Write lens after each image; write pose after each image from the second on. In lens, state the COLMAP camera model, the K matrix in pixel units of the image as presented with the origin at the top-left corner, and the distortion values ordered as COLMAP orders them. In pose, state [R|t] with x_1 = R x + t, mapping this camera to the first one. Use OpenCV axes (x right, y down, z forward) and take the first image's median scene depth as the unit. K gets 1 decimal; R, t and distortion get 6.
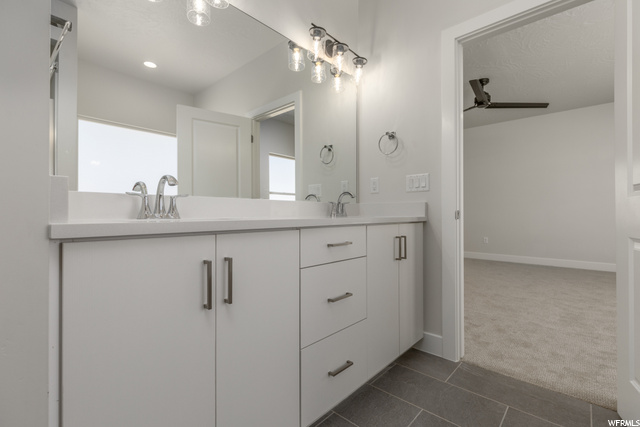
lens RADIAL K [[288.4, 0, 319.4], [0, 288.4, 212.5], [0, 0, 1]] dist [0.005370, -0.000736]
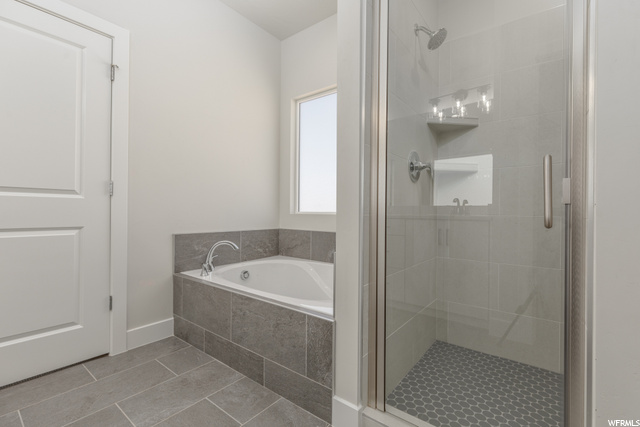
lens RADIAL K [[288.4, 0, 325.5], [0, 288.4, 211.3], [0, 0, 1]] dist [0.005370, -0.000736]
pose [[-0.079214, 0.000463, 0.996858, -0.278446], [-0.013162, 0.999912, -0.001510, -0.001604], [-0.996771, -0.013240, -0.079201, 0.051492]]
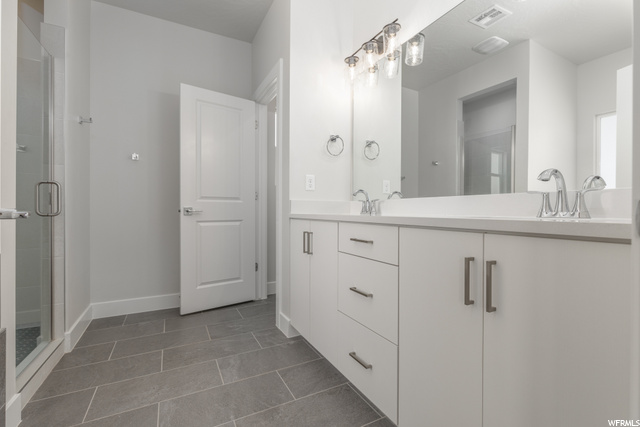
lens RADIAL K [[288.4, 0, 320.9], [0, 288.4, 213.9], [0, 0, 1]] dist [0.005370, -0.000736]
pose [[-0.339757, 0.009296, -0.940467, 0.701968], [-0.001058, 0.999947, 0.010266, 0.002554], [0.940513, 0.004483, -0.339729, 0.781216]]
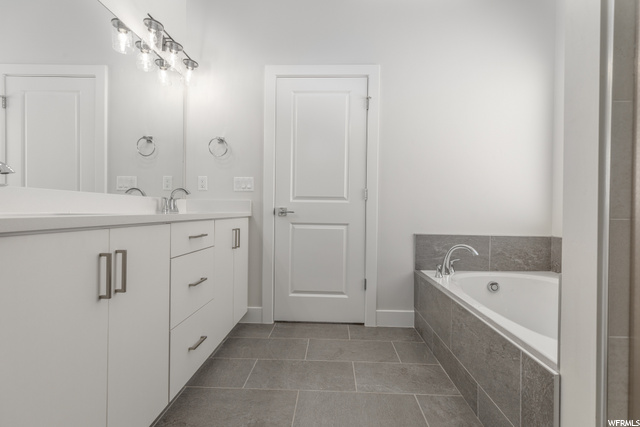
lens RADIAL K [[288.4, 0, 323.2], [0, 288.4, 211.7], [0, 0, 1]] dist [0.005370, -0.000736]
pose [[0.762546, 0.008307, 0.646880, -0.191206], [-0.015786, 0.999859, 0.005769, -0.001440], [-0.646741, -0.014611, 0.762570, -0.130951]]
